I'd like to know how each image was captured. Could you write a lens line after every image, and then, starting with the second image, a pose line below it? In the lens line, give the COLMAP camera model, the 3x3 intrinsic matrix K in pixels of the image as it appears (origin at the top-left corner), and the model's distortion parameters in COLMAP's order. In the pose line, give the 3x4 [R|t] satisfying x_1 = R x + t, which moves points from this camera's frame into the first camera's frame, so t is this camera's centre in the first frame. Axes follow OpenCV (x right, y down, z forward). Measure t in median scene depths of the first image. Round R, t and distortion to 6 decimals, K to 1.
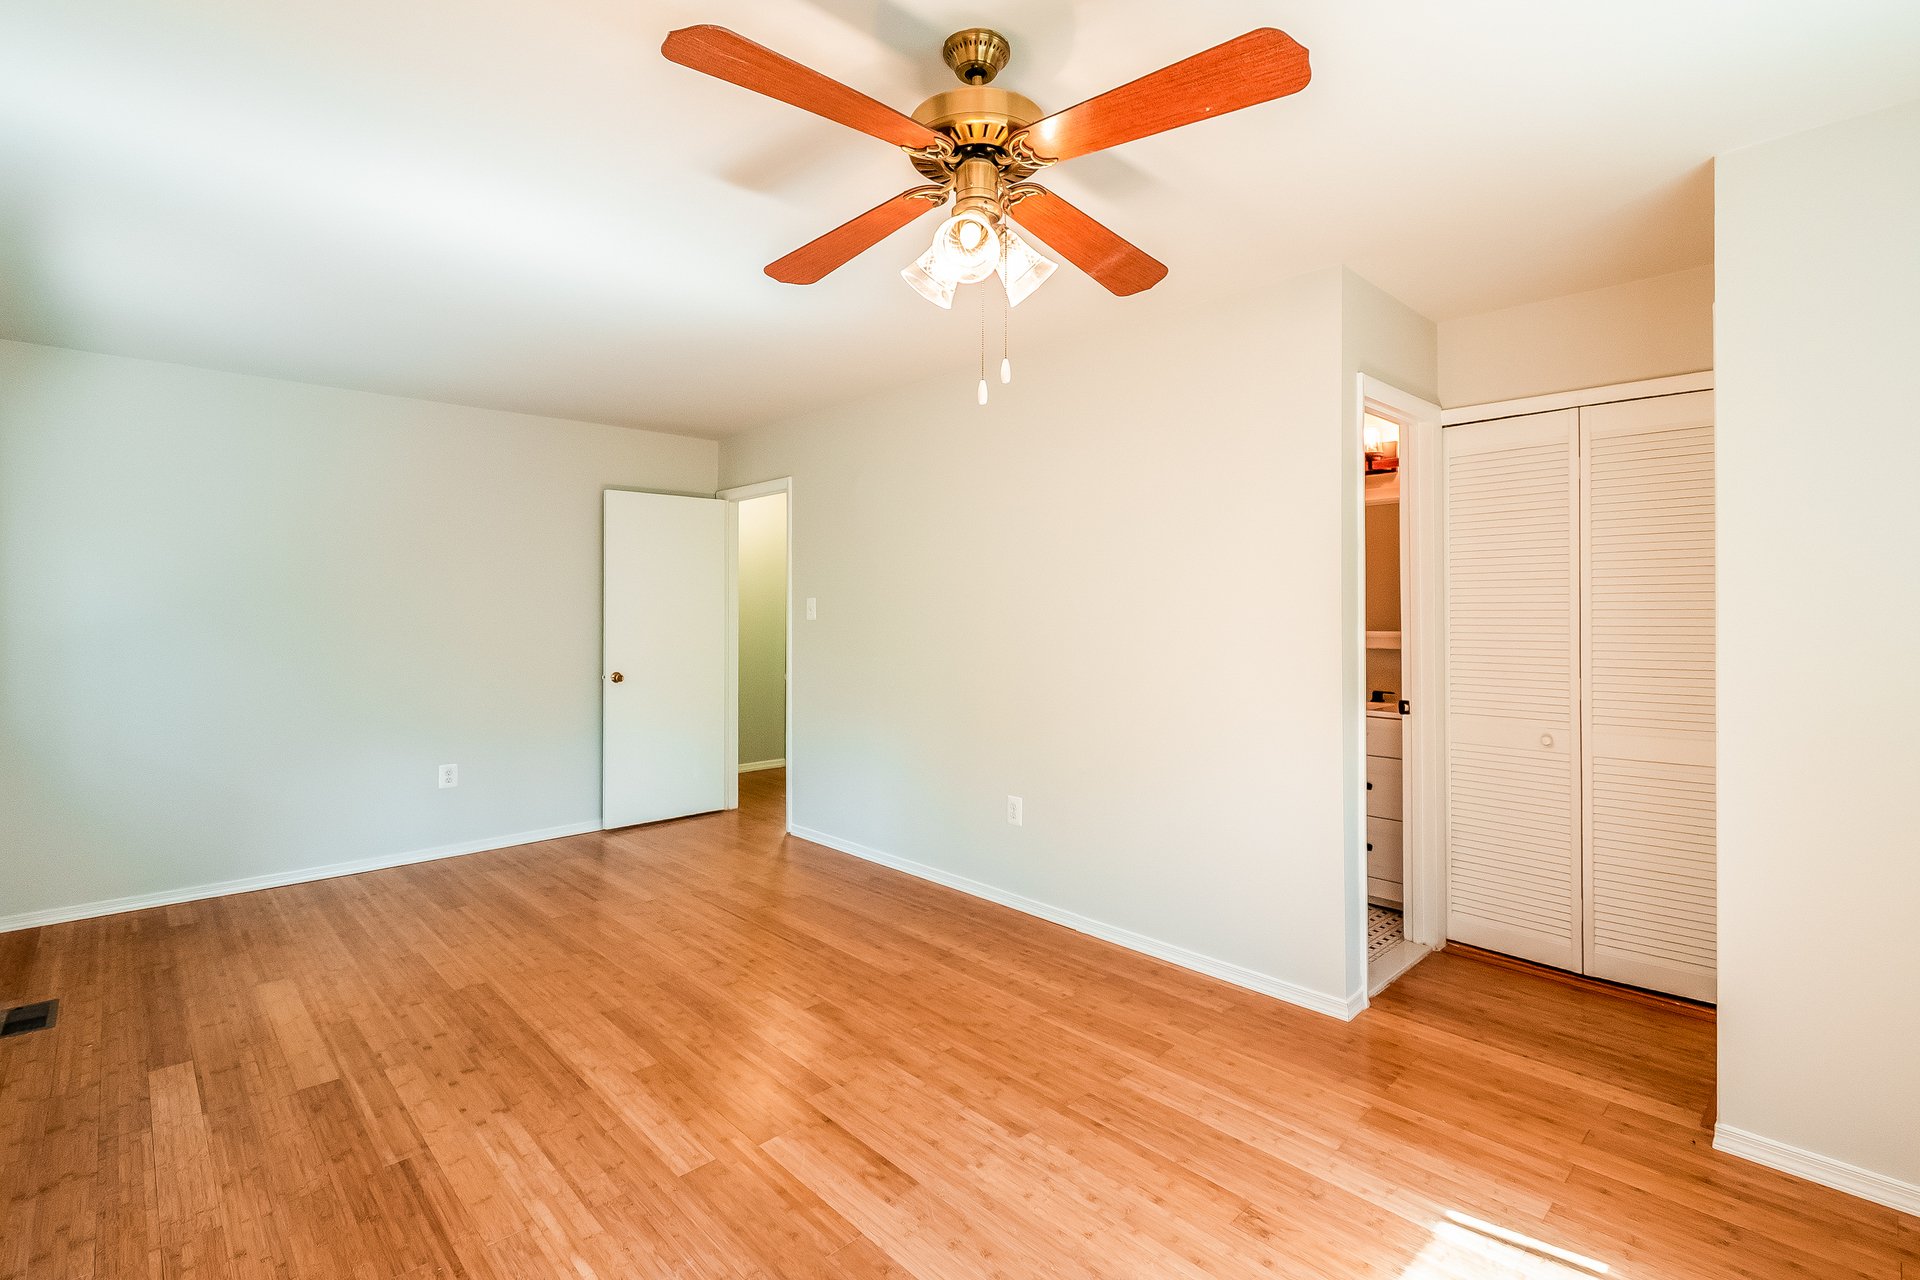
lens RADIAL K [[879.1, 0, 961.2], [0, 879.1, 610.2], [0, 0, 1]] dist [0.001918, 0.000159]
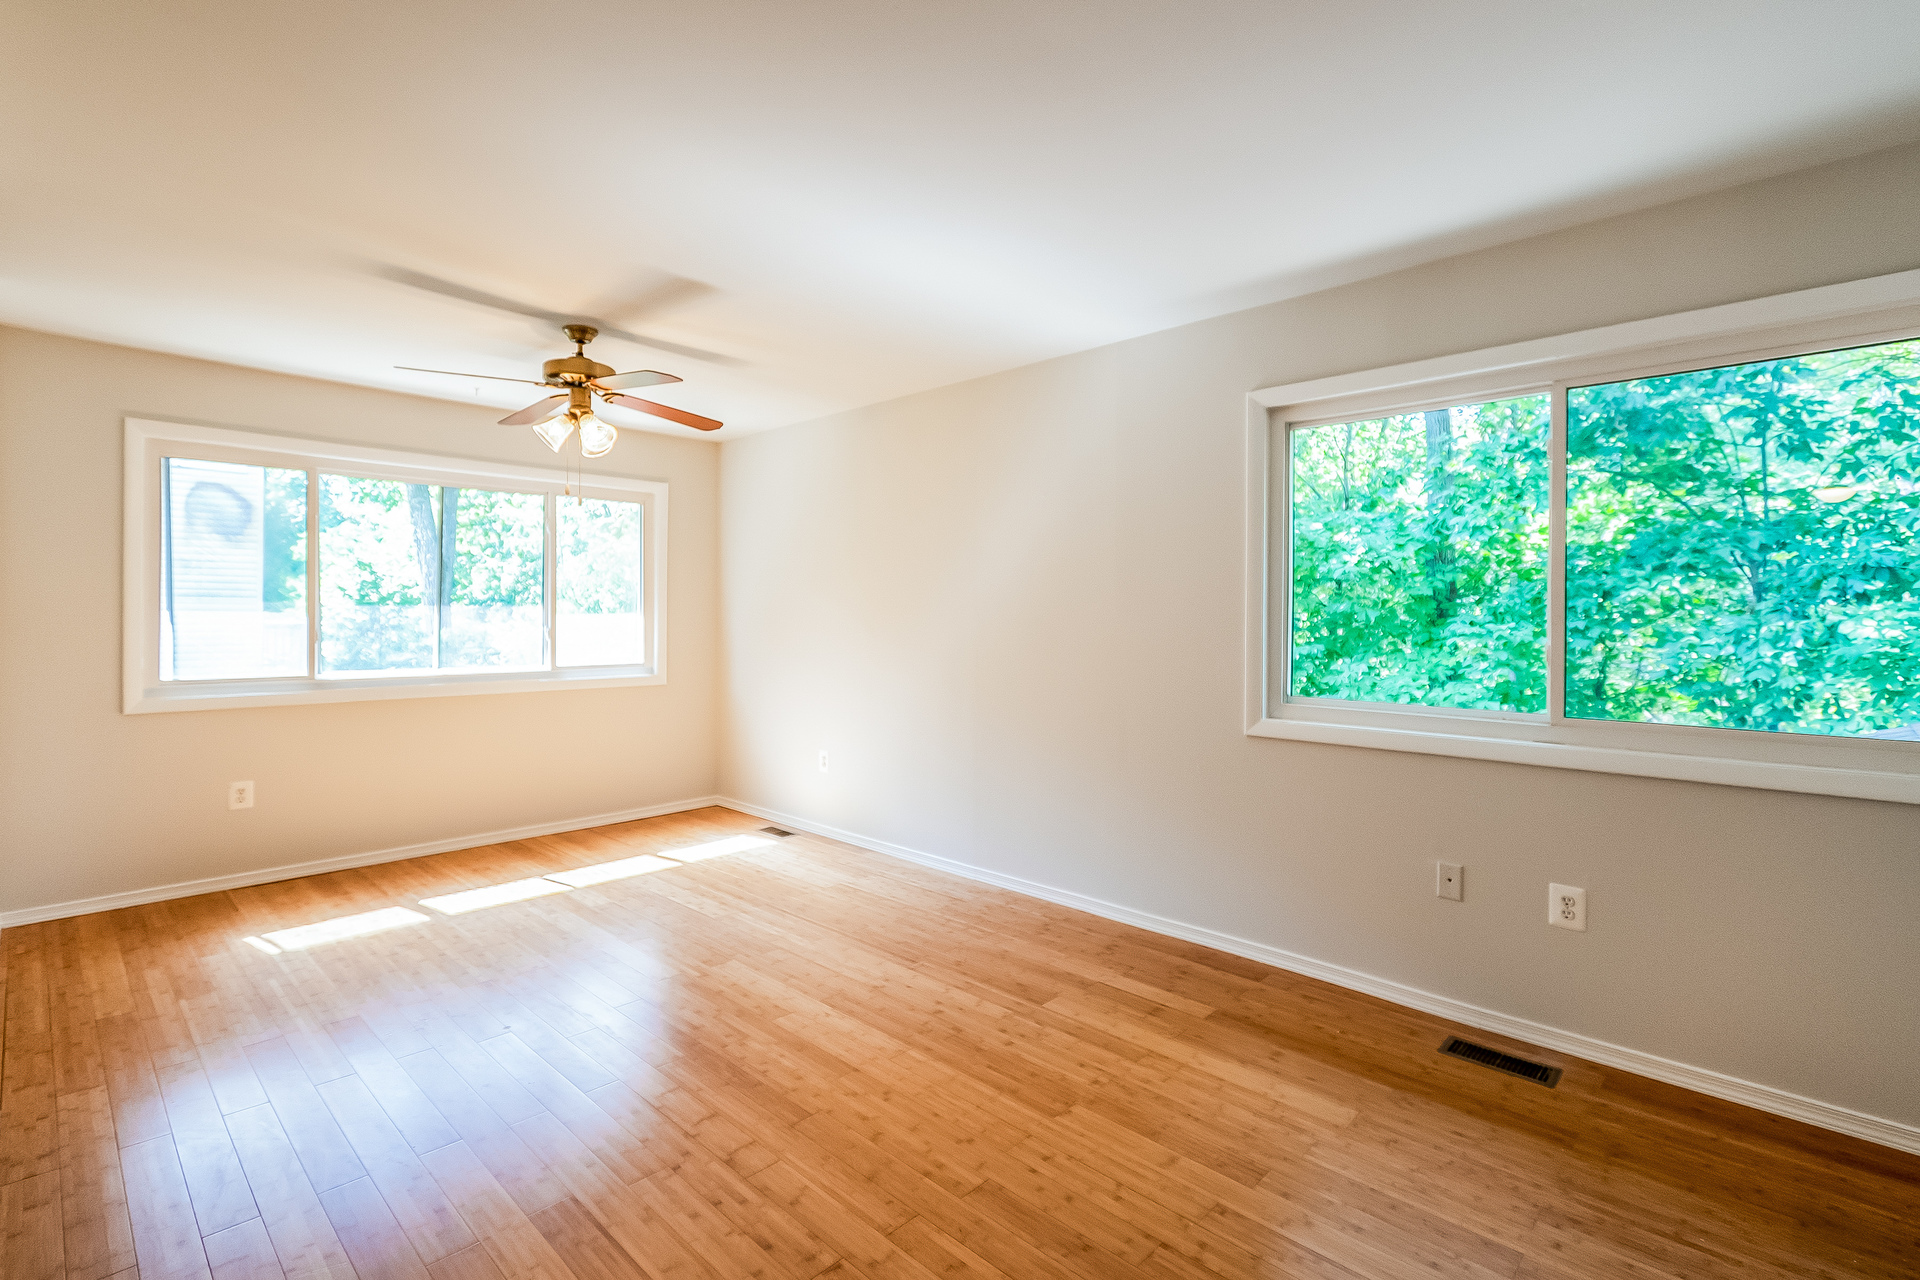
lens RADIAL K [[879.1, 0, 961.2], [0, 879.1, 610.2], [0, 0, 1]] dist [0.001918, 0.000159]
pose [[-0.998742, -0.005145, -0.049876, -0.496677], [-0.004798, 0.999963, -0.007078, 0.013880], [0.049911, -0.006830, -0.998730, 1.998357]]
